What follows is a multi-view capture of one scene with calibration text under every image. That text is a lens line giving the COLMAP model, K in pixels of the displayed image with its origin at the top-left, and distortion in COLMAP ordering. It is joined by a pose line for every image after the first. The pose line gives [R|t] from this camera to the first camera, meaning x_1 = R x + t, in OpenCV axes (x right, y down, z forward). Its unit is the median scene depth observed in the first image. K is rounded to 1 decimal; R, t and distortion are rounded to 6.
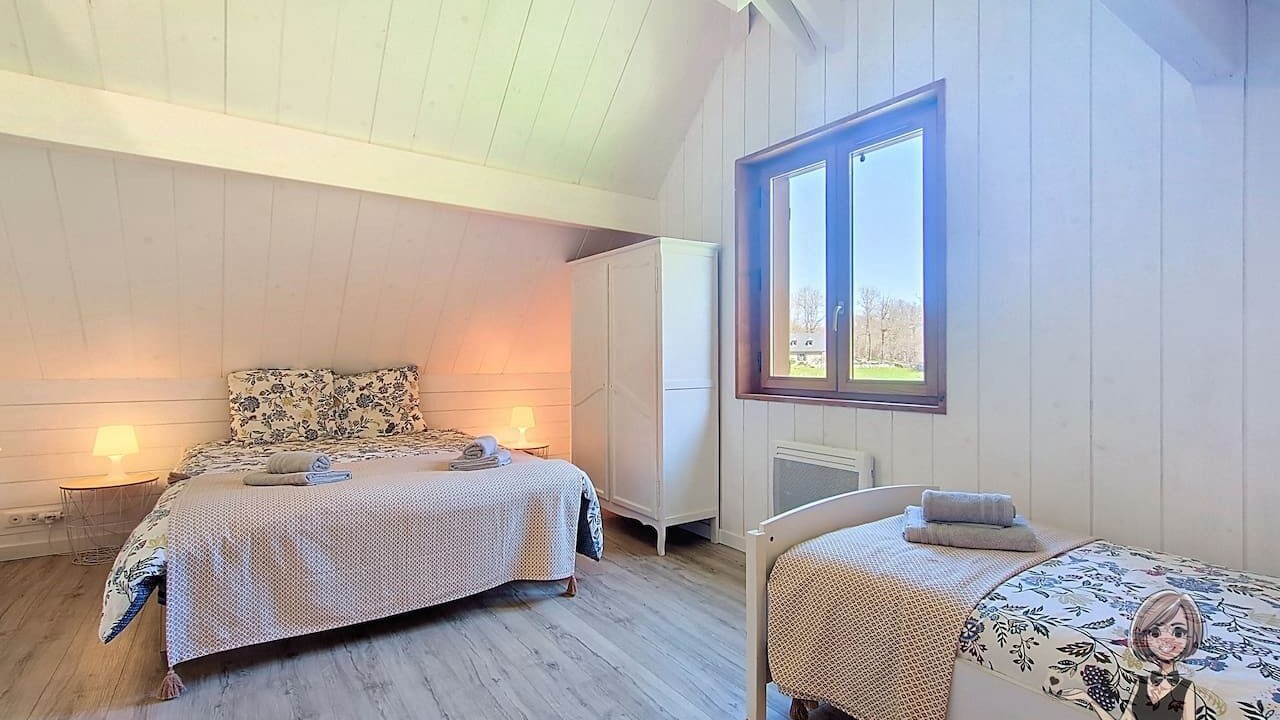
lens RADIAL K [[606.5, 0, 642.3], [0, 606.5, 362.5], [0, 0, 1]] dist [0.002482, -0.005643]
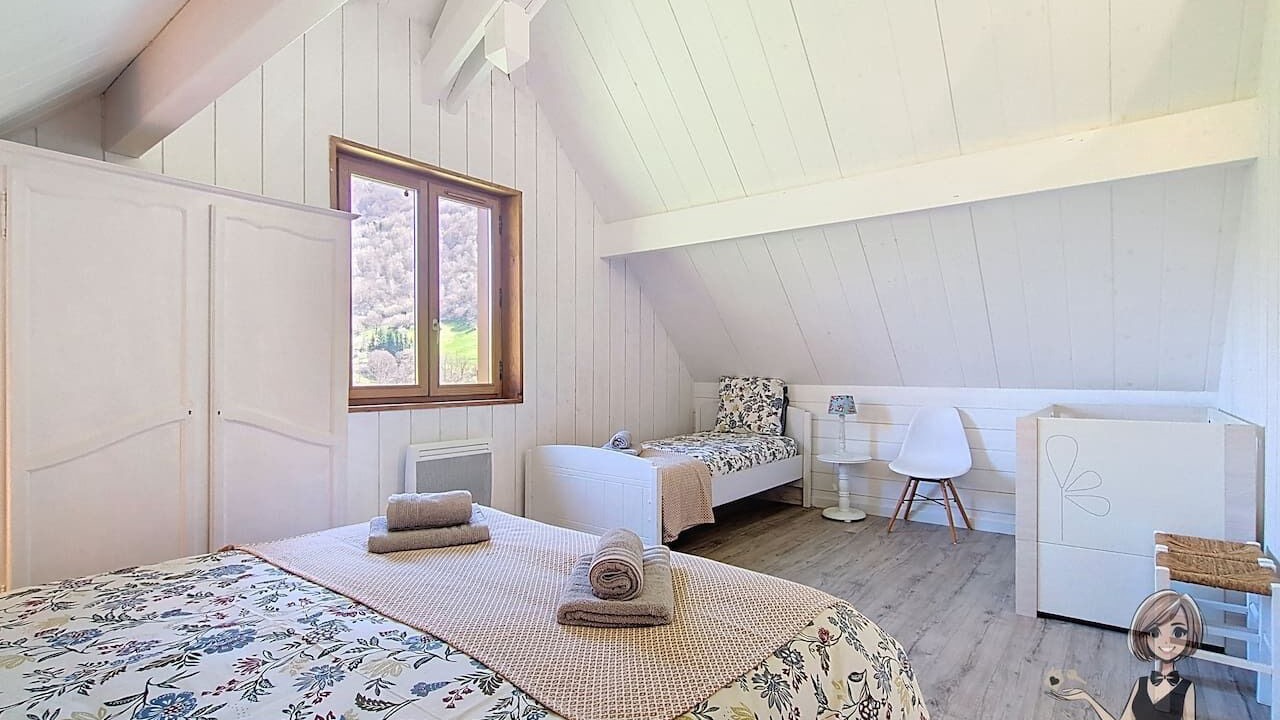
lens RADIAL K [[606.5, 0, 639.0], [0, 606.5, 371.5], [0, 0, 1]] dist [0.002482, -0.005643]
pose [[-0.310366, -0.014084, 0.950513, -0.993727], [-0.004130, 0.999901, 0.013467, -0.018215], [-0.950608, 0.000254, -0.310393, 1.059809]]
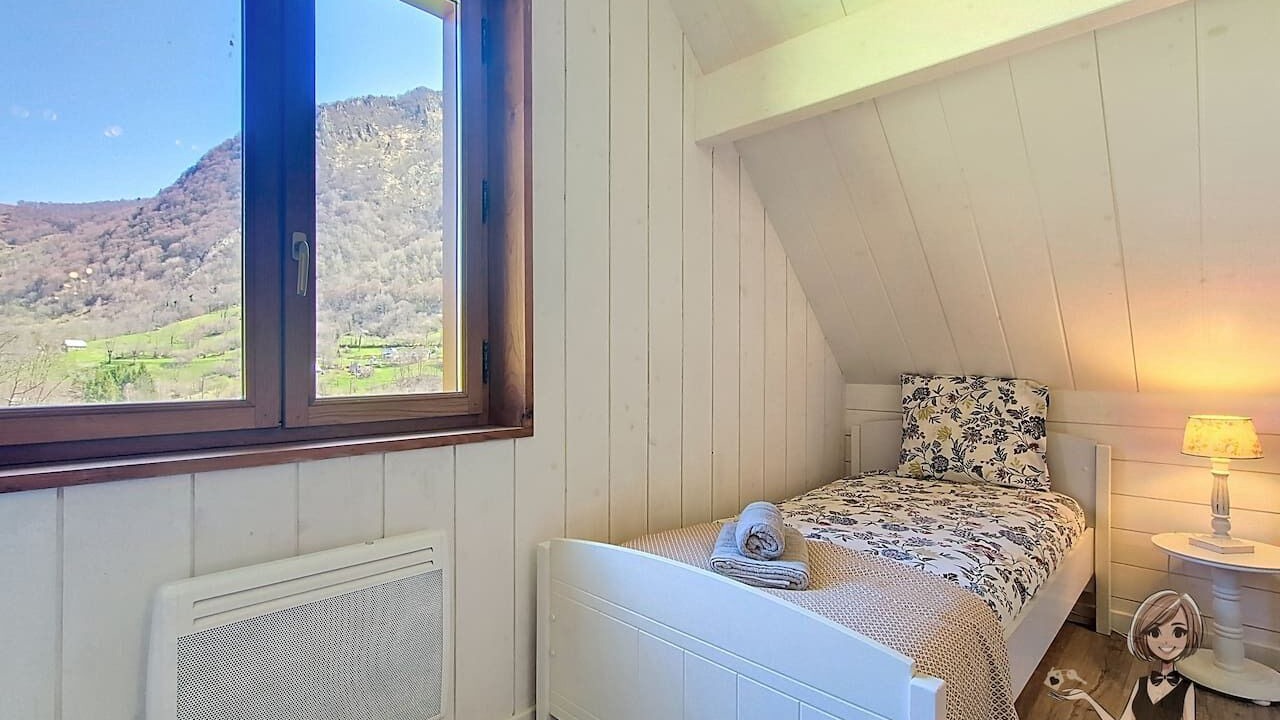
lens RADIAL K [[606.5, 0, 632.6], [0, 606.5, 360.0], [0, 0, 1]] dist [0.002482, -0.005643]
pose [[-0.198075, -0.004019, 0.980179, -0.192892], [-0.001742, 0.999991, 0.003748, -0.005919], [-0.980185, -0.000965, -0.198080, 0.899889]]
